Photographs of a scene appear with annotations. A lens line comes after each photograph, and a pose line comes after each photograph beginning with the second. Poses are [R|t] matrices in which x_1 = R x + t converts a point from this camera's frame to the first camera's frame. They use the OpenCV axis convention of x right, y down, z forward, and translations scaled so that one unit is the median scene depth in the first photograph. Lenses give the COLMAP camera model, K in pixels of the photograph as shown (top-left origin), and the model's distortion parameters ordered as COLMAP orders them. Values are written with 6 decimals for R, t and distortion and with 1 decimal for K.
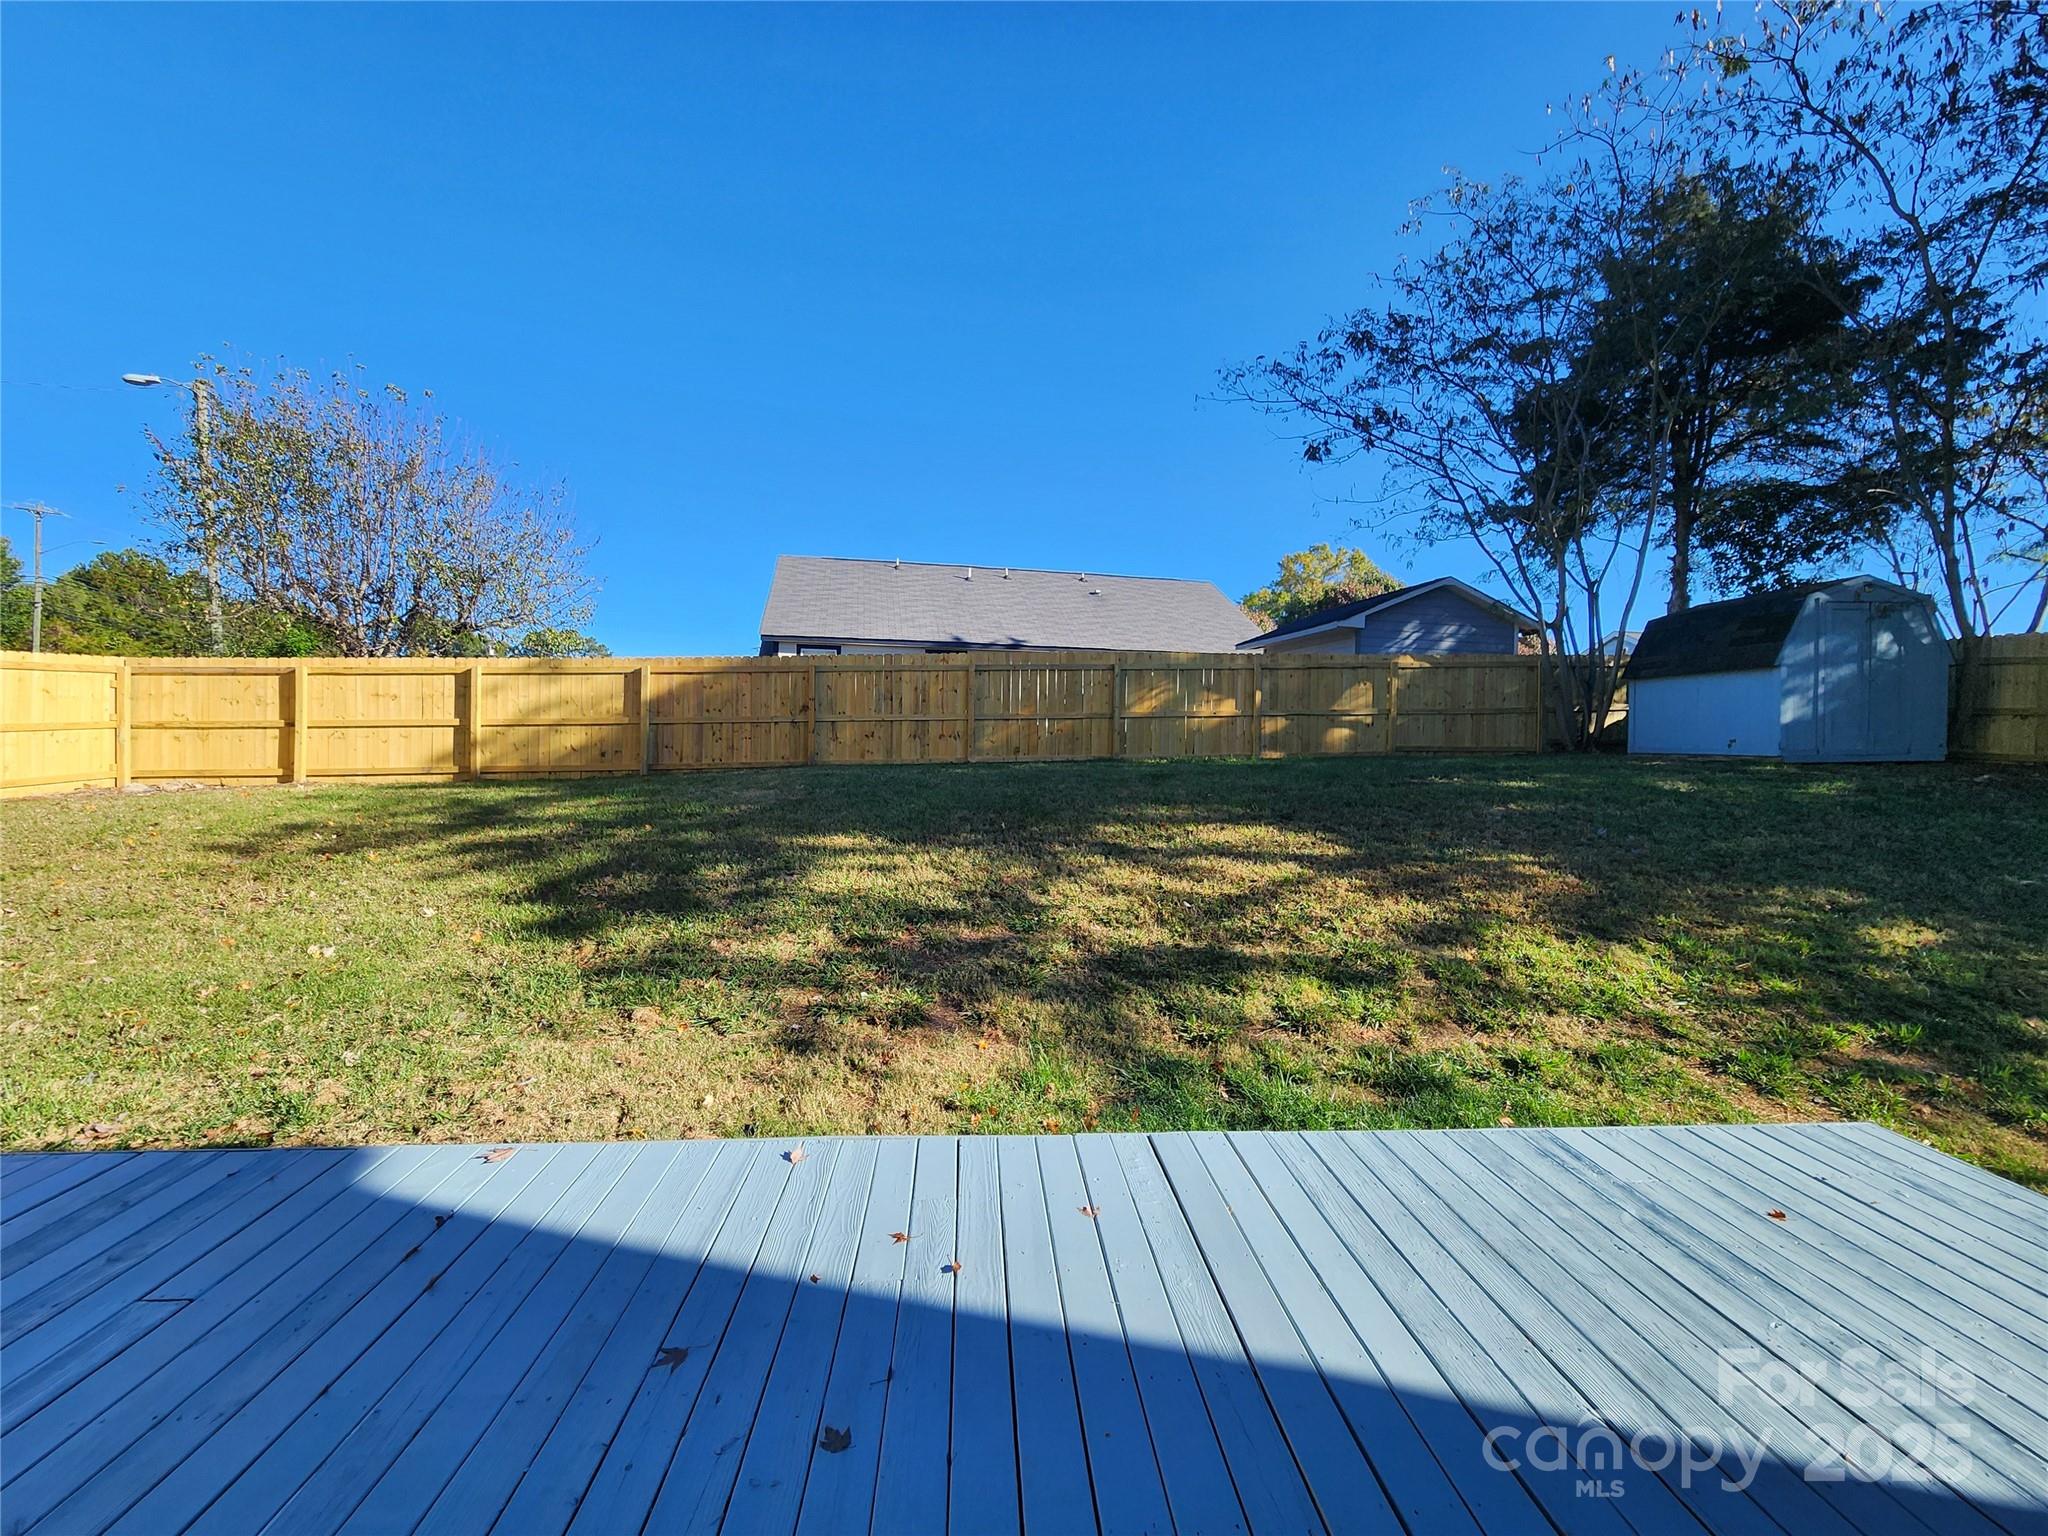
lens RADIAL K [[838.6, 0, 1025.1], [0, 838.6, 763.8], [0, 0, 1]] dist [0.000996, -0.001758]
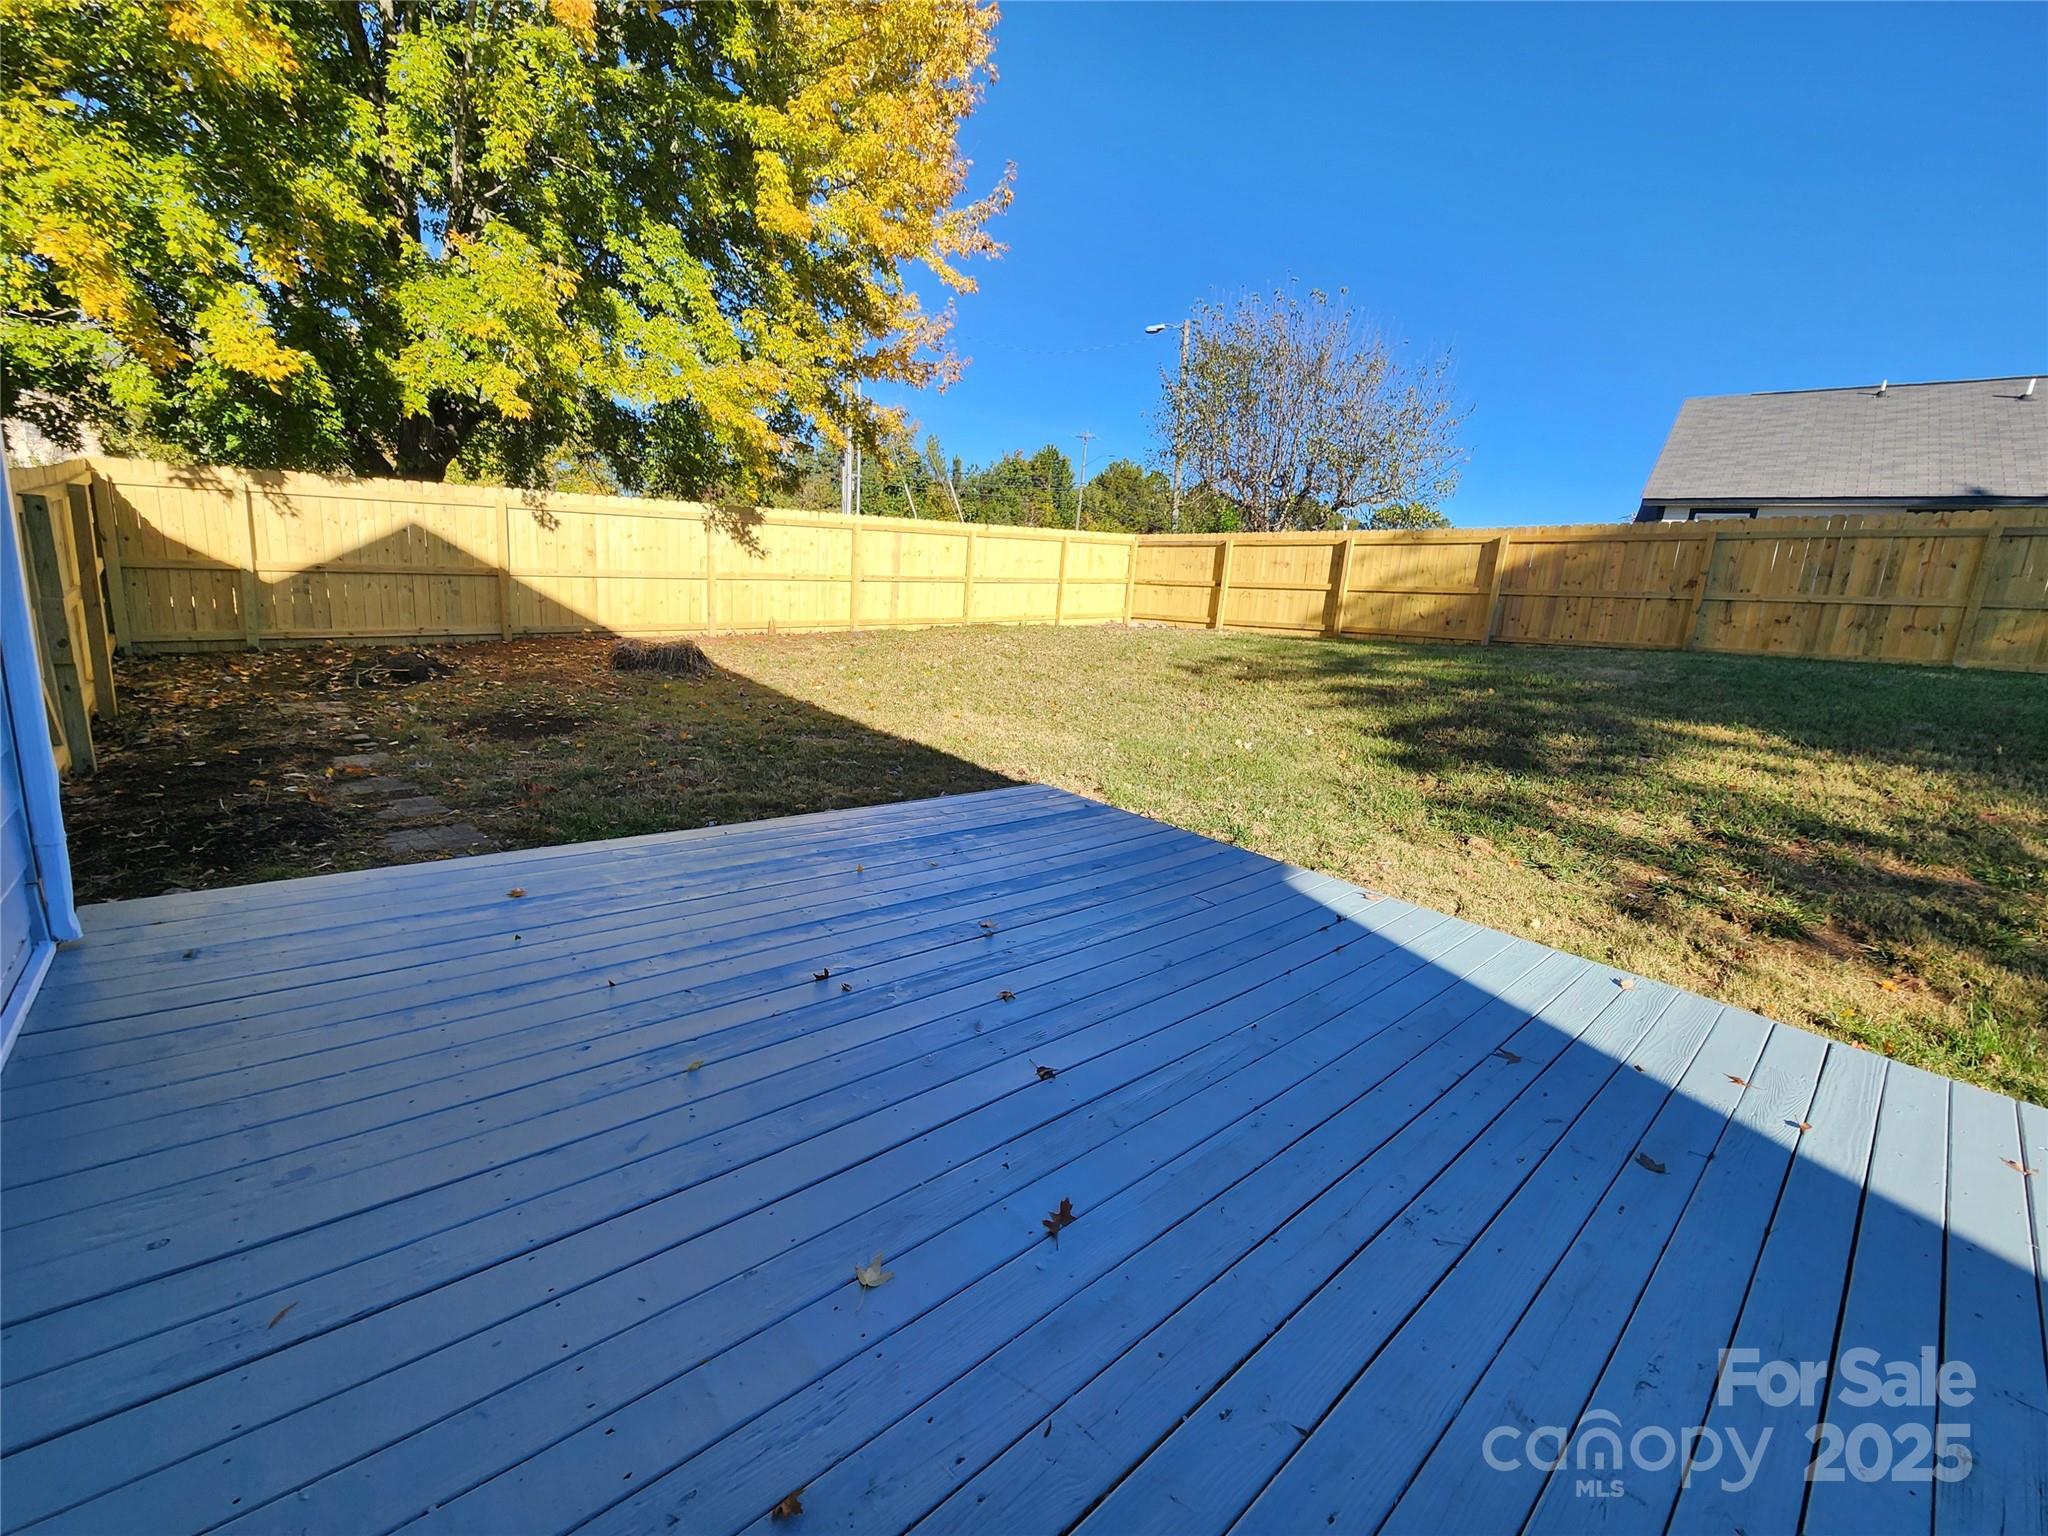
lens RADIAL K [[838.6, 0, 1029.1], [0, 838.6, 761.9], [0, 0, 1]] dist [0.000996, -0.001758]
pose [[0.619021, 0.189476, -0.762176, 0.008503], [-0.081064, 0.980693, 0.177961, 0.024201], [0.781180, -0.048377, 0.622429, -0.113444]]
